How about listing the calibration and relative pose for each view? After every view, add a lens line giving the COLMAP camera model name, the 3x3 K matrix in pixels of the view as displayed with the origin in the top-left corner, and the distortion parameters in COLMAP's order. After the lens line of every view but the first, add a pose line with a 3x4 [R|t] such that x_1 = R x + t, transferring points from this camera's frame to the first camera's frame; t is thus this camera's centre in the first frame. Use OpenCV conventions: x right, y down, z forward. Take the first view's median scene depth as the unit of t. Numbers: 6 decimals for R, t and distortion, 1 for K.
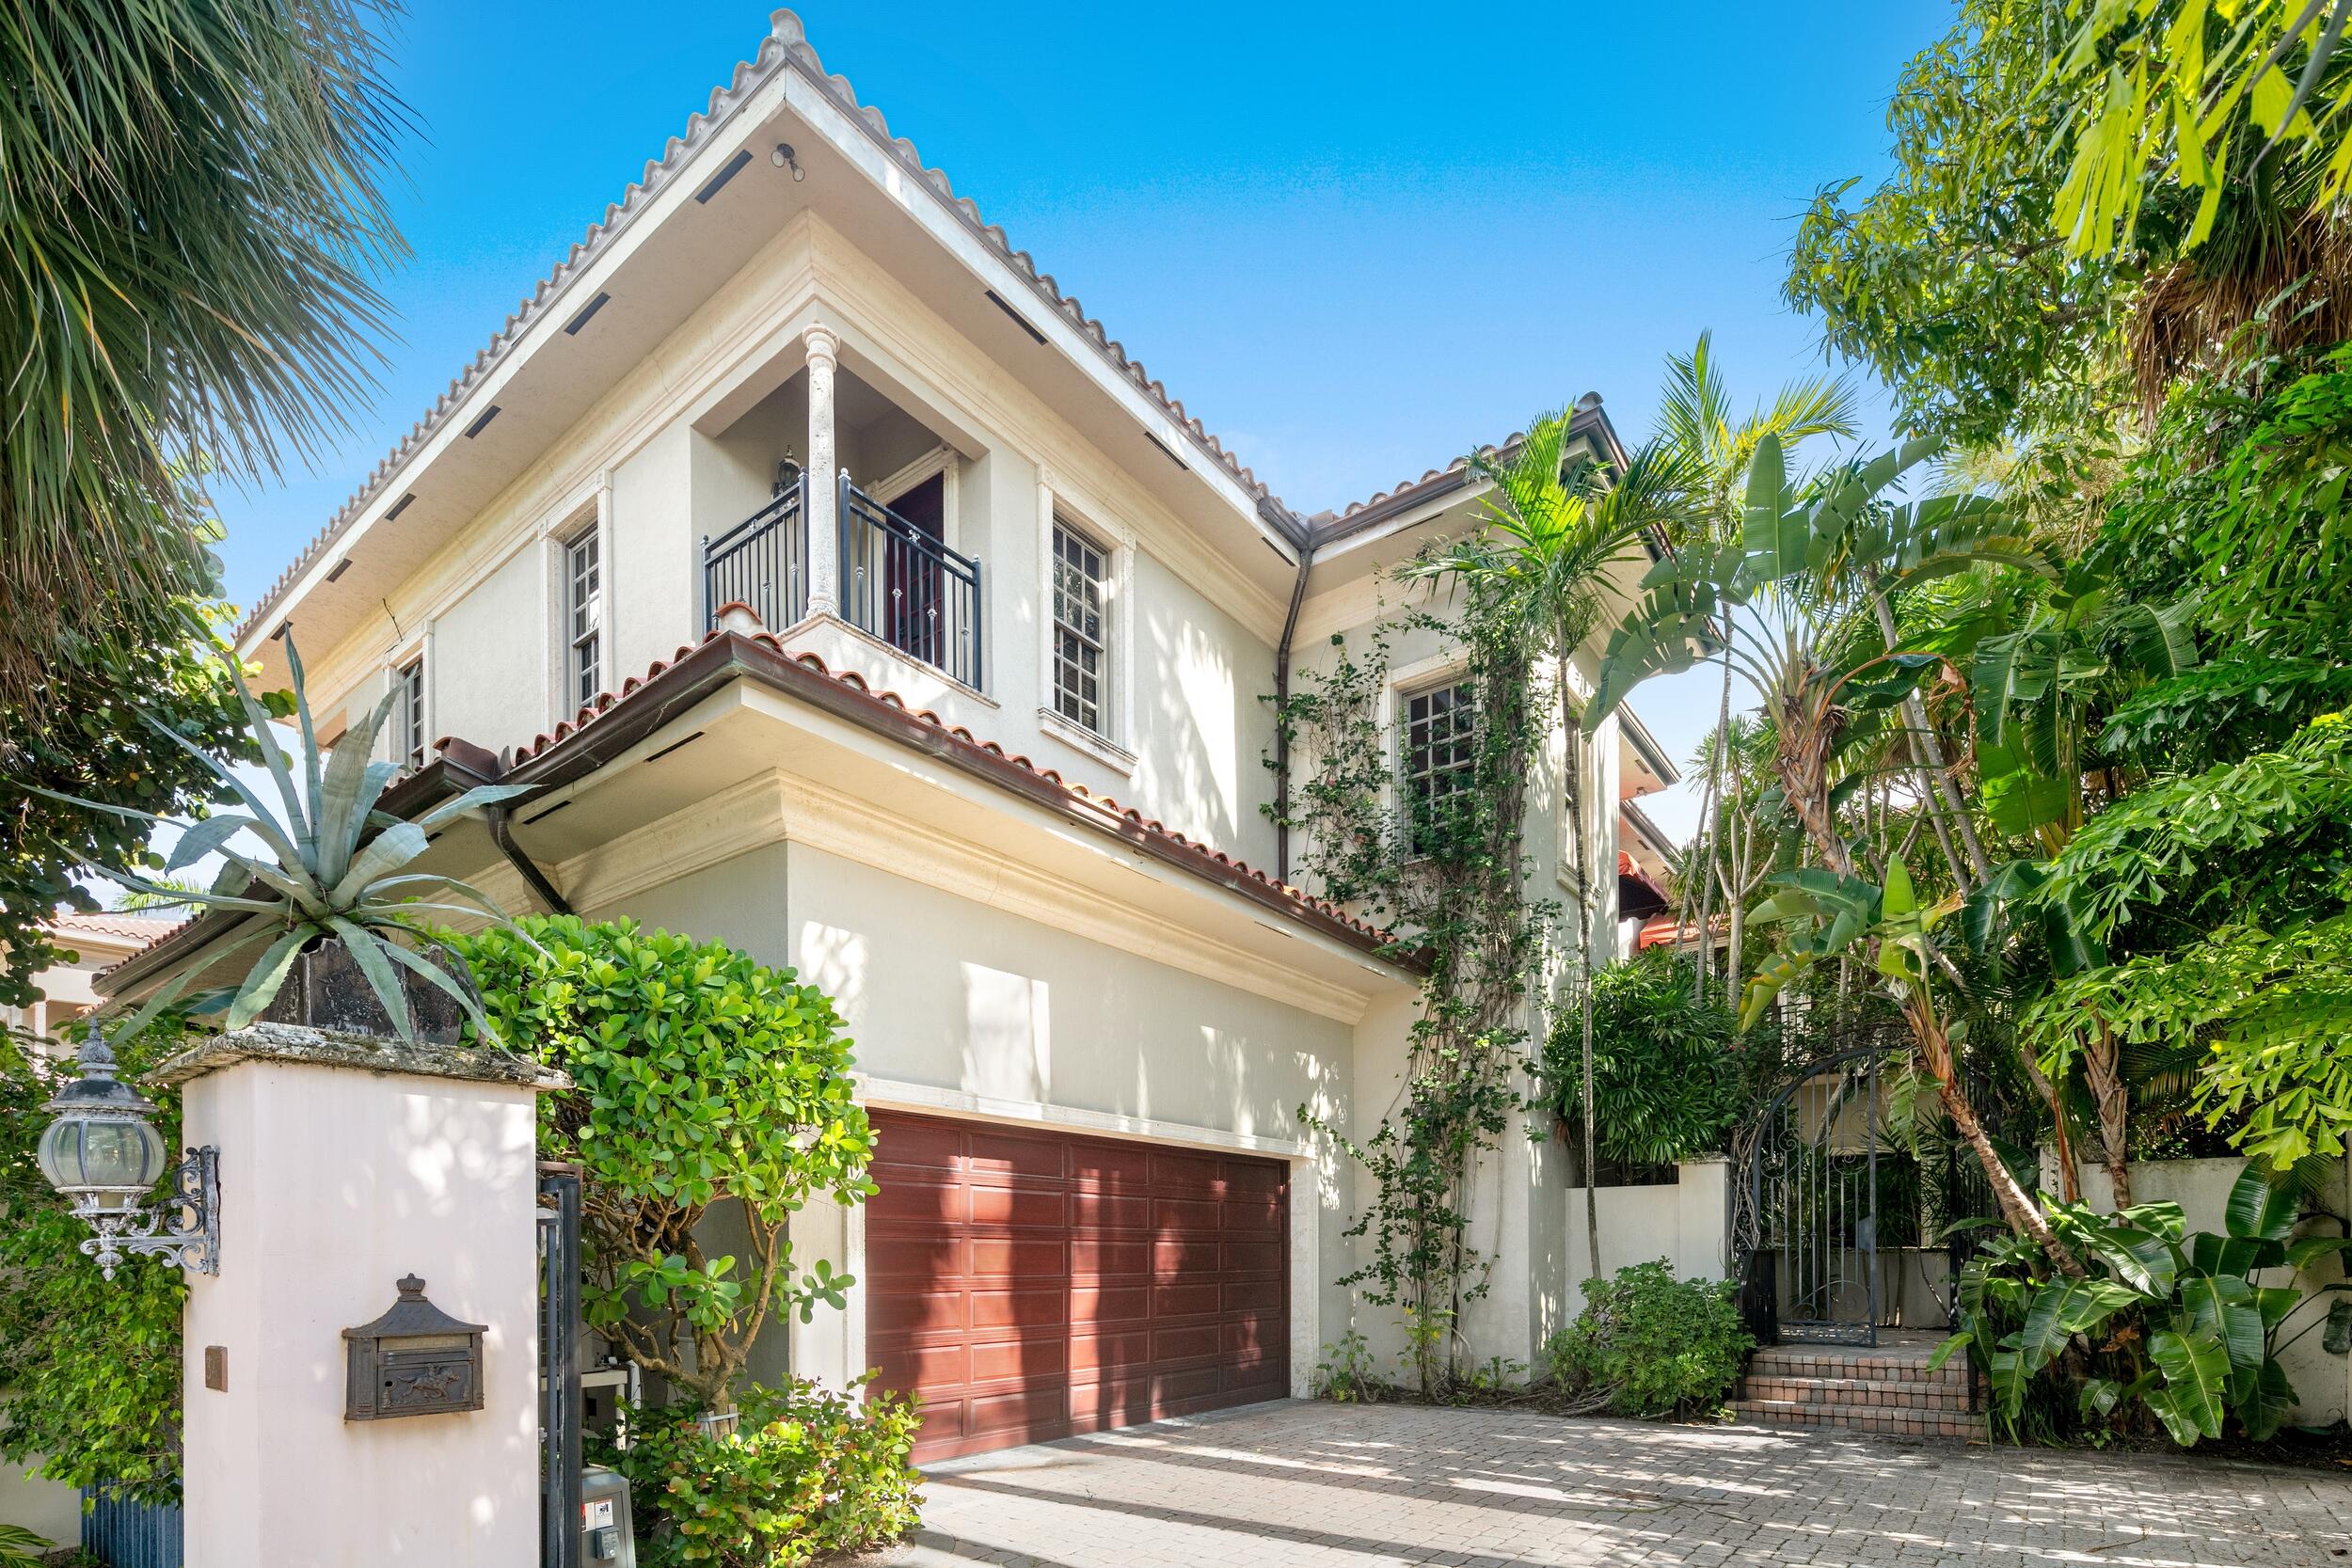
lens RADIAL K [[1208.1, 0, 1078.8], [0, 1208.1, 786.3], [0, 0, 1]] dist [-0.006674, 0.001277]
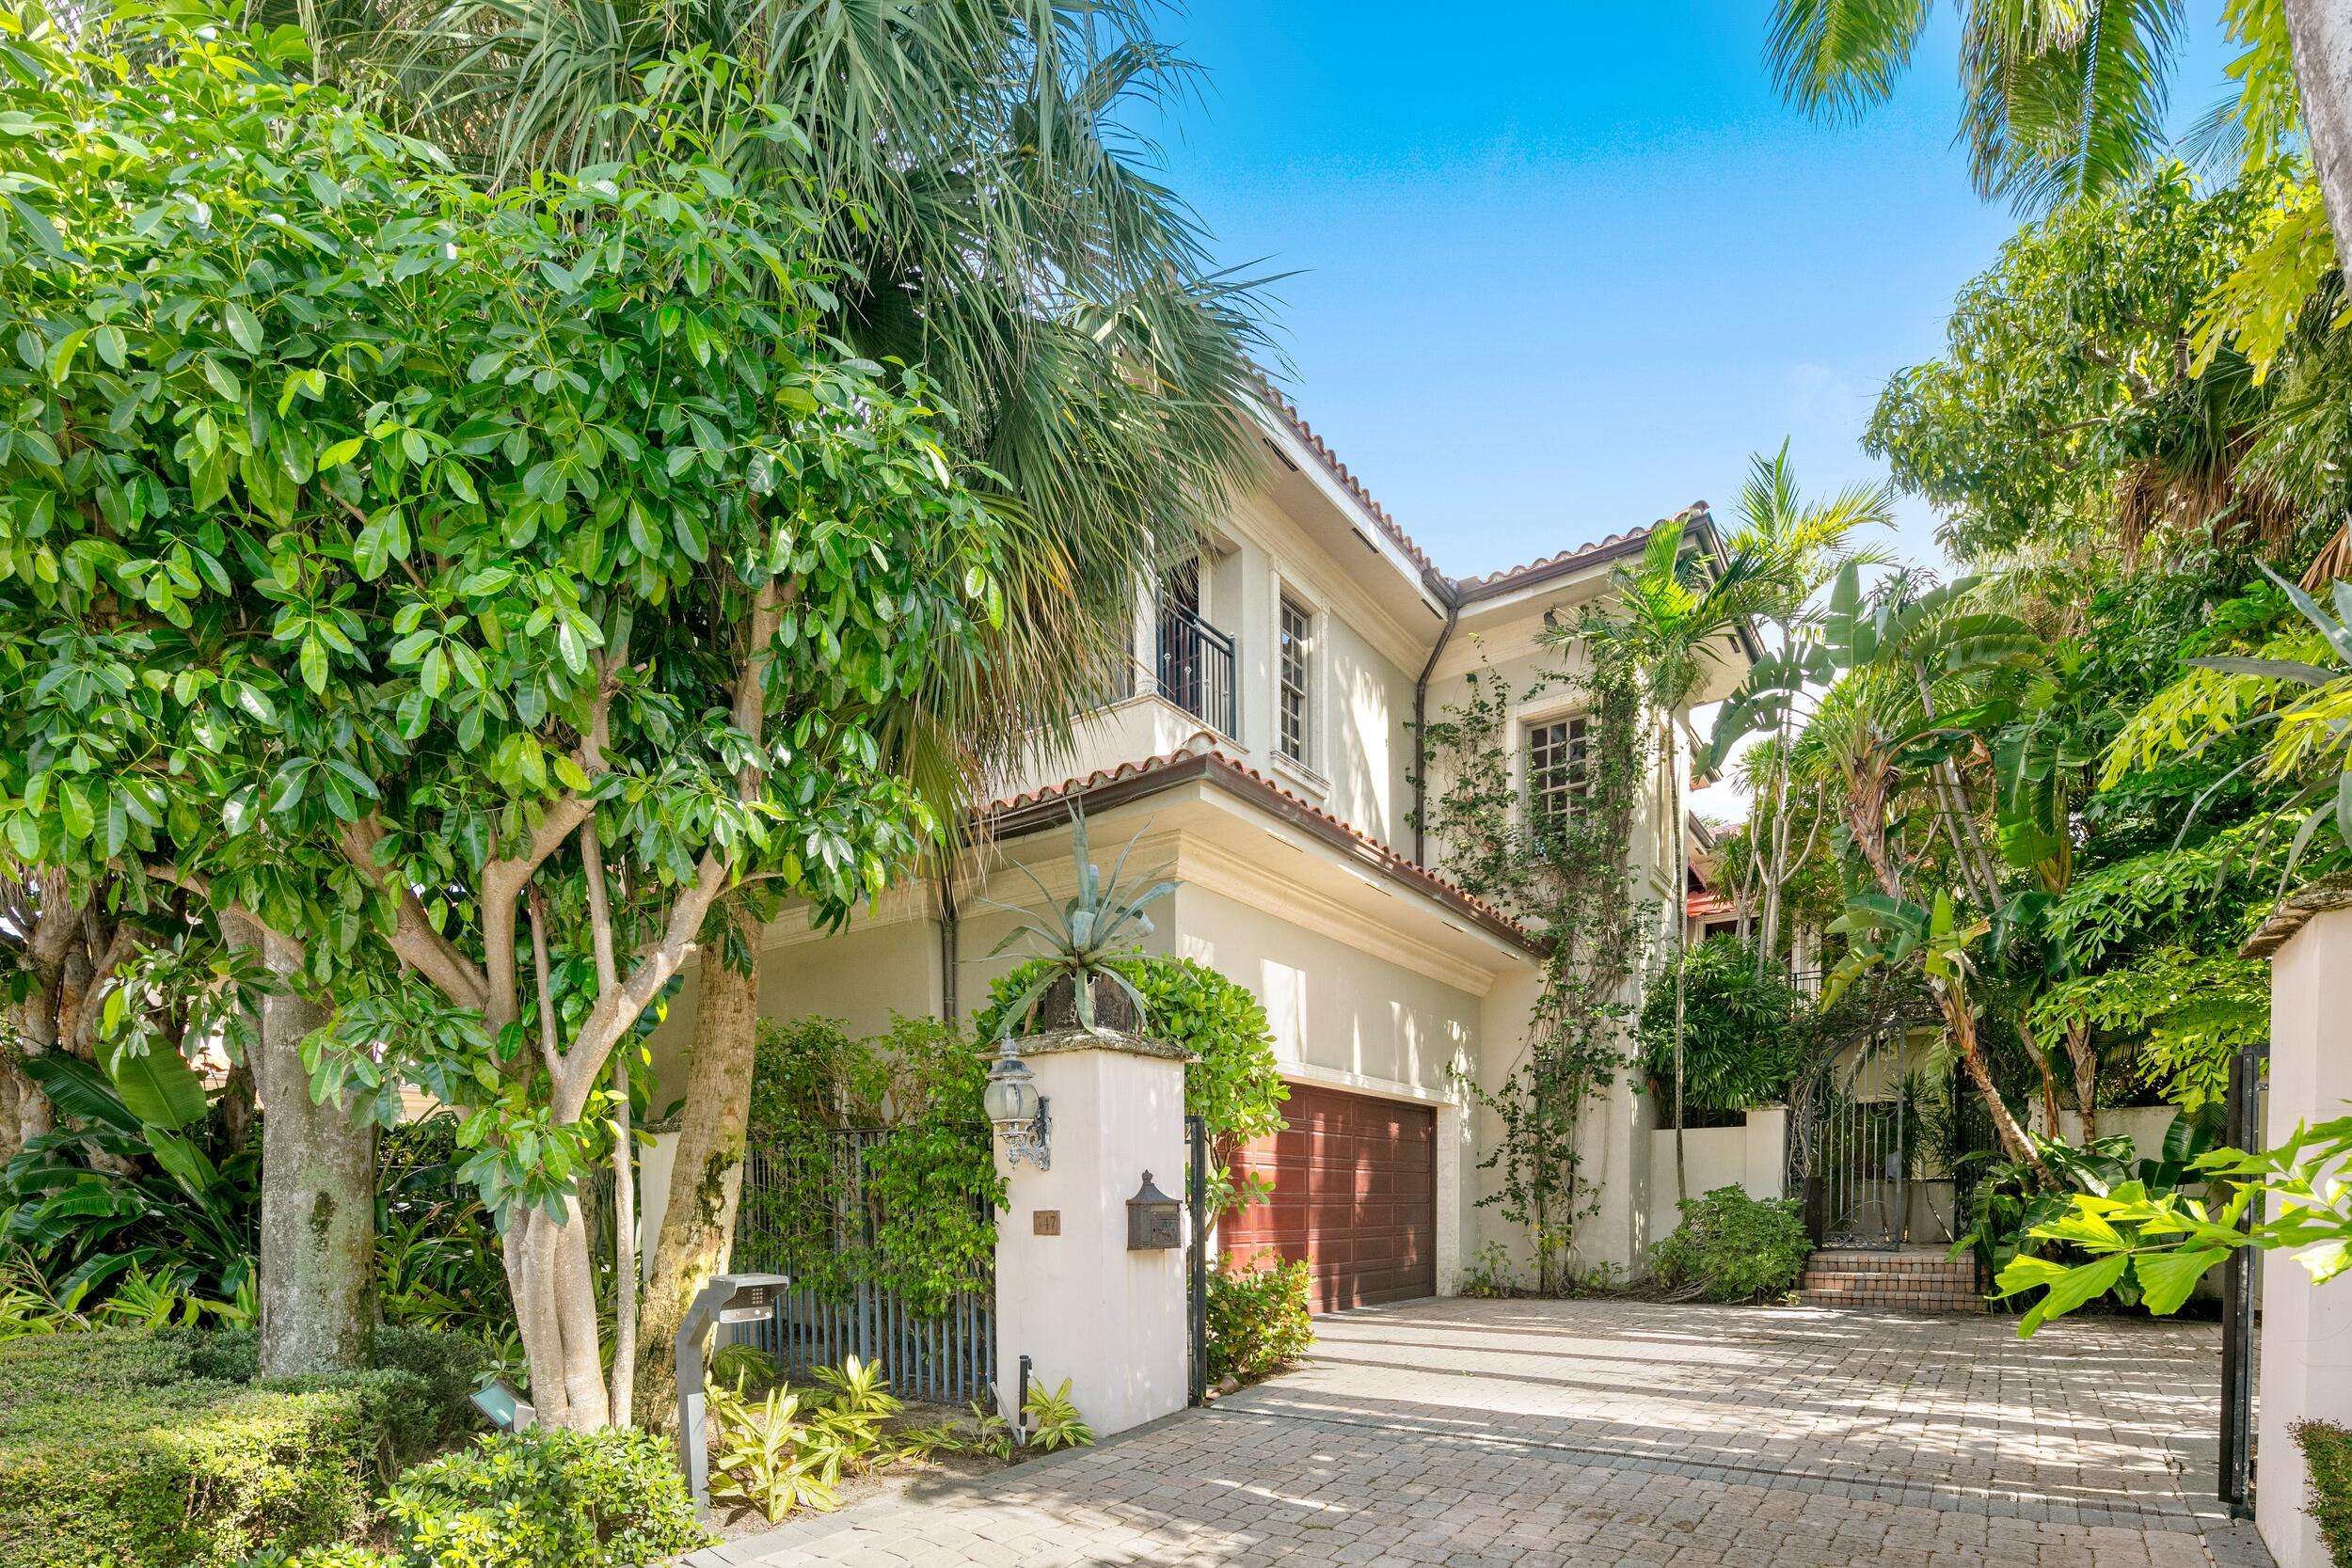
lens RADIAL K [[1158.9, 0, 1176.0], [0, 1158.9, 784.0], [0, 0, 1]] dist [0.000321, -0.001397]
pose [[0.998951, 0.012766, 0.043973, -0.162342], [-0.013965, 0.999536, 0.027082, -0.053914], [-0.043607, -0.027668, 0.998666, -0.180194]]
